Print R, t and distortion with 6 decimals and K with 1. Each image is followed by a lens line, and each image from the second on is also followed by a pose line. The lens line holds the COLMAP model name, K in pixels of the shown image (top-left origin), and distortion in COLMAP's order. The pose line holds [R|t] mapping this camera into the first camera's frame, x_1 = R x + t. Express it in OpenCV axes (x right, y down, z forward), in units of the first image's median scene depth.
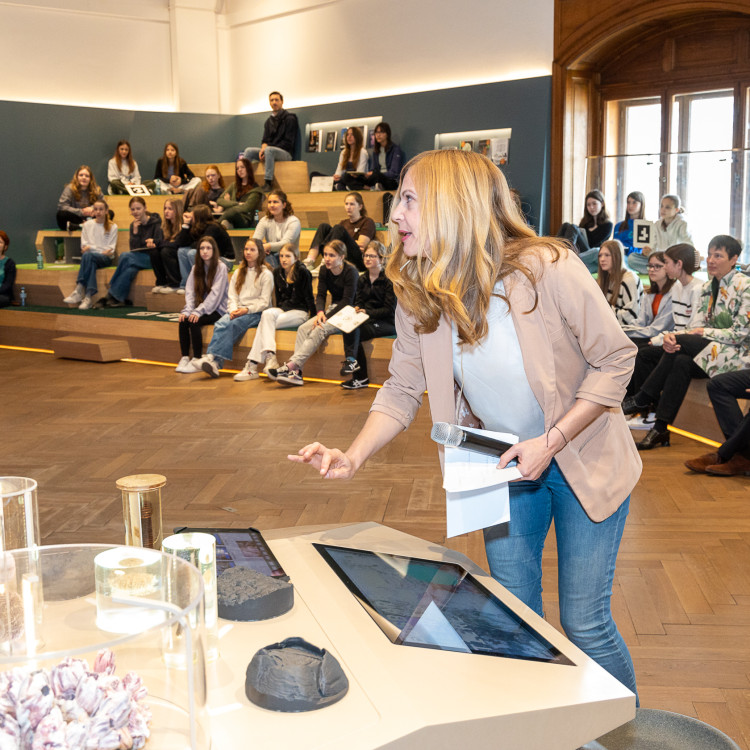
lens RADIAL K [[1063.3, 0, 375.0], [0, 1063.3, 375.0], [0, 0, 1]] dist [0.012096, 0.068148]
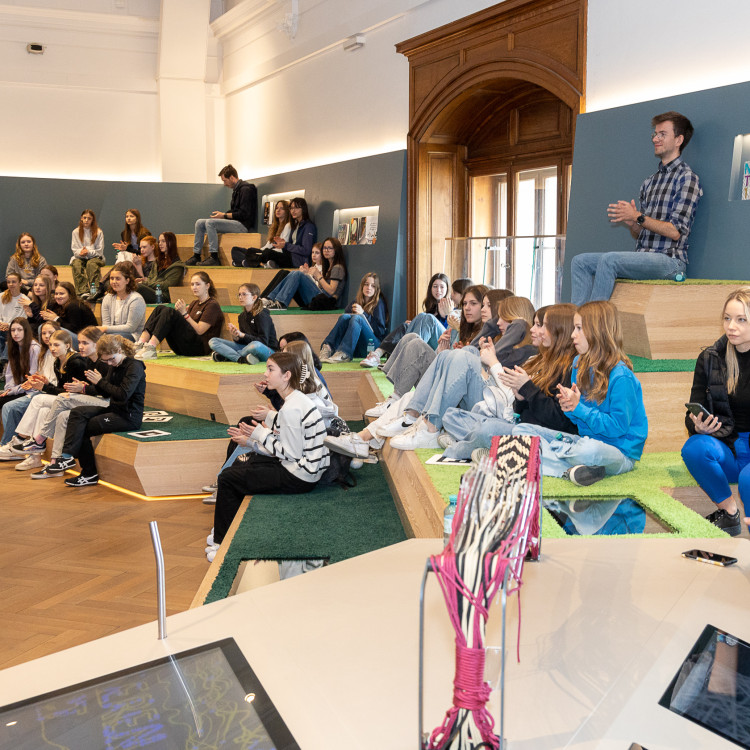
lens RADIAL K [[1107.1, 0, 375.0], [0, 1107.1, 375.0], [0, 0, 1]] dist [-0.009510, 0.123137]
pose [[0.973286, 0.038836, -0.226289, 0.361407], [-0.051513, 0.997400, -0.050387, -0.039526], [0.223744, 0.060697, 0.972756, 0.084275]]
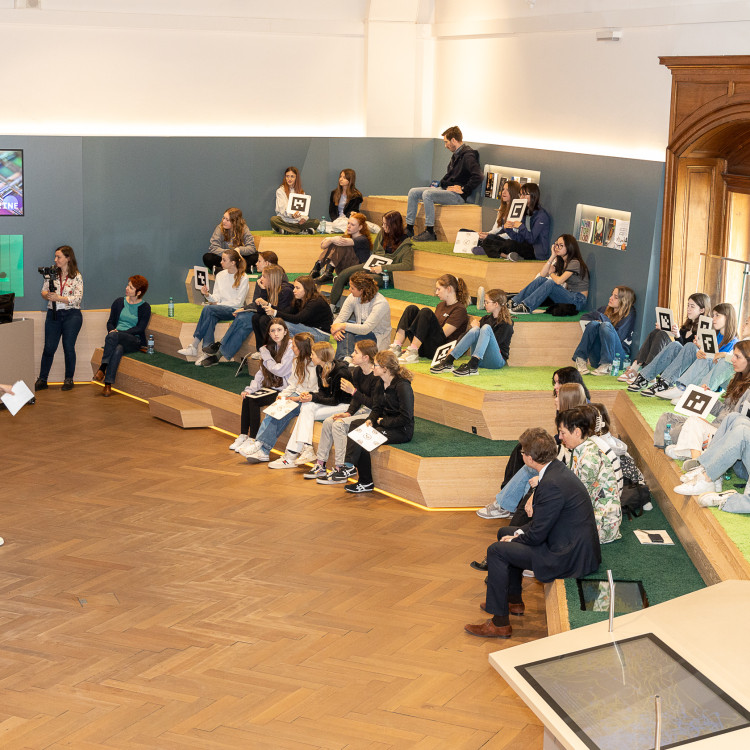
lens RADIAL K [[1543.8, 0, 375.0], [0, 1543.8, 375.0], [0, 0, 1]] dist [-0.007823, 0.283838]
pose [[0.944924, 0.090183, -0.314619, 0.362001], [-0.090644, 0.995796, 0.013198, -0.096575], [0.314486, 0.016047, 0.949126, -0.319913]]
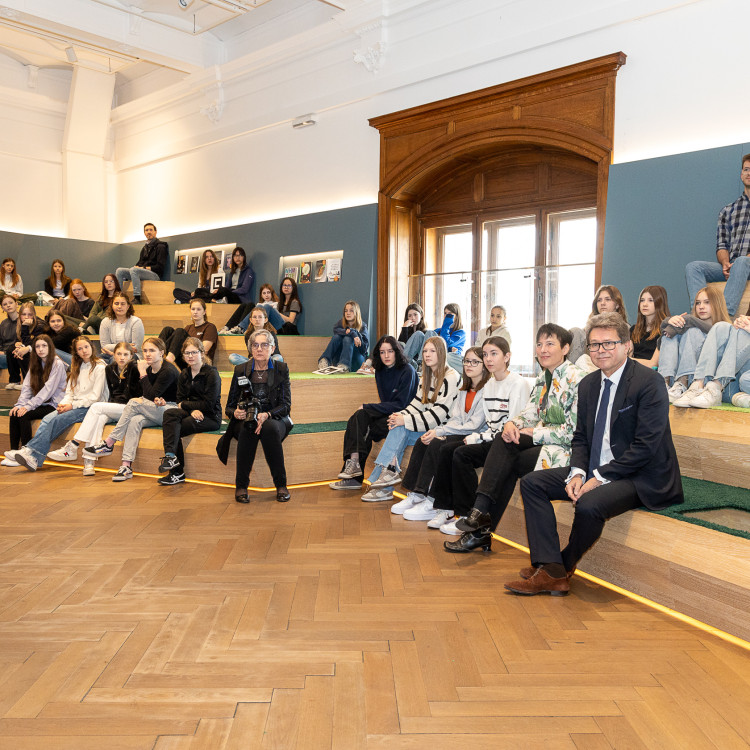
lens RADIAL K [[773.0, 0, 363.4], [0, 773.0, 386.5], [0, 0, 1]] dist [-0.005250, 0.035382]
pose [[0.992517, 0.016439, 0.120994, 0.054104], [-0.004343, 0.995022, -0.099560, -0.005737], [-0.122028, 0.098290, 0.987648, 0.210019]]
